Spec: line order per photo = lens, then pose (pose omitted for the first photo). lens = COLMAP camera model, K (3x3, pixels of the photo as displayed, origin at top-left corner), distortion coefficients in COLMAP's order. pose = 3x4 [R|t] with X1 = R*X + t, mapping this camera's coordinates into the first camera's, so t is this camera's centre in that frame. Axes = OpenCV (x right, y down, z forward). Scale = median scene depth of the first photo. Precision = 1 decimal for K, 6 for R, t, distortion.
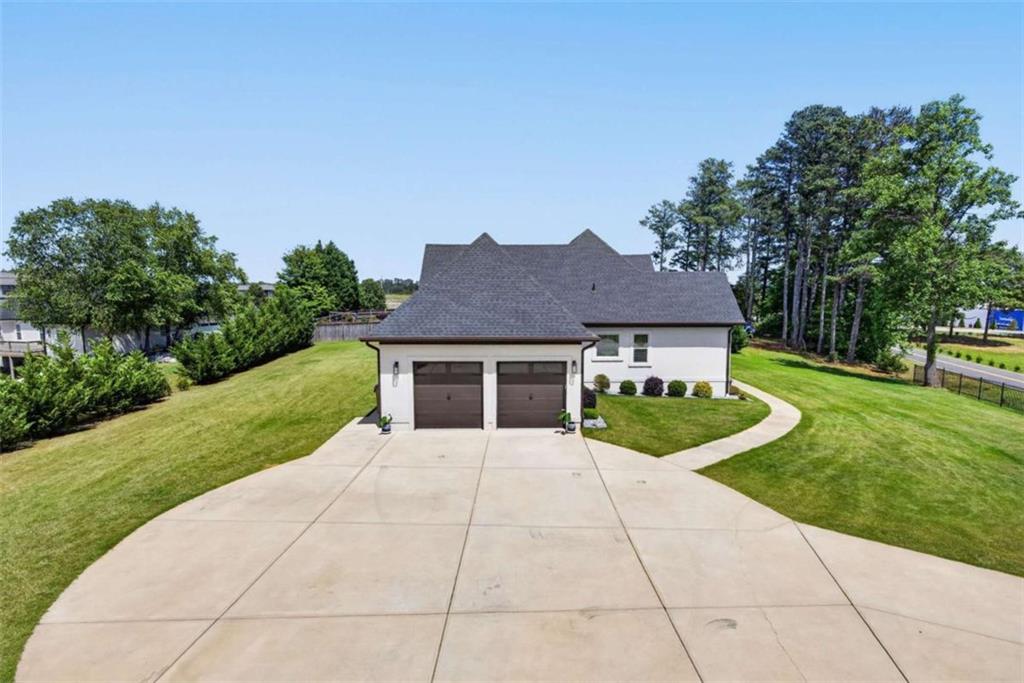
lens RADIAL K [[494.4, 0, 514.0], [0, 494.4, 337.4], [0, 0, 1]] dist [-0.001809, -0.000469]
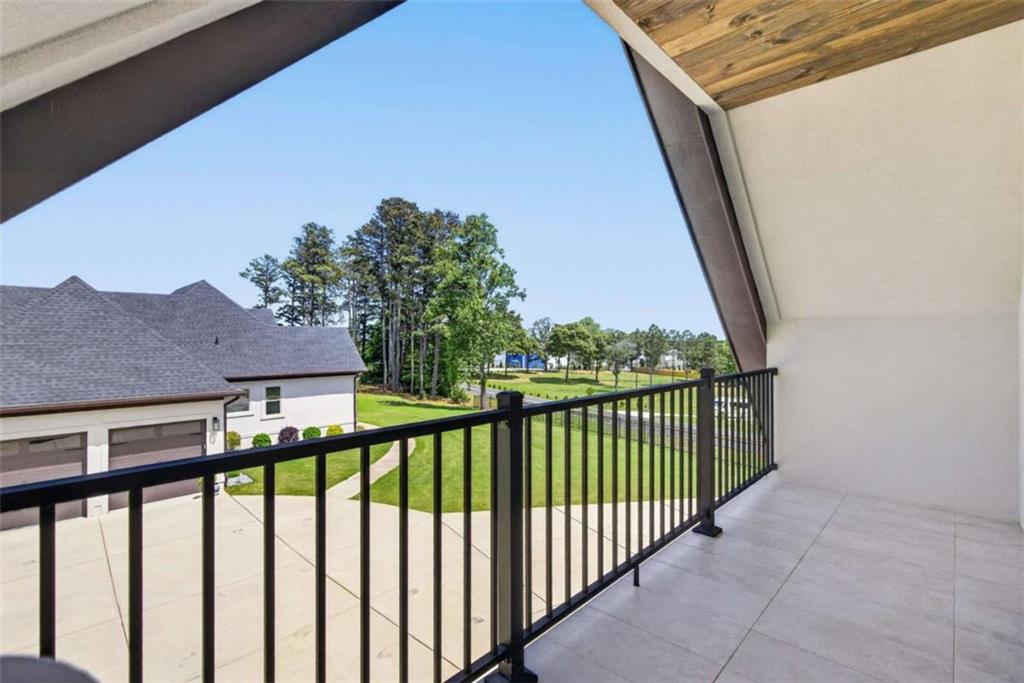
lens RADIAL K [[494.4, 0, 514.0], [0, 494.4, 337.4], [0, 0, 1]] dist [-0.001809, -0.000469]
pose [[0.695710, 0.001377, 0.718321, -0.099981], [0.075144, 0.994372, -0.074686, 0.004700], [-0.714381, 0.105938, 0.691691, -0.057518]]
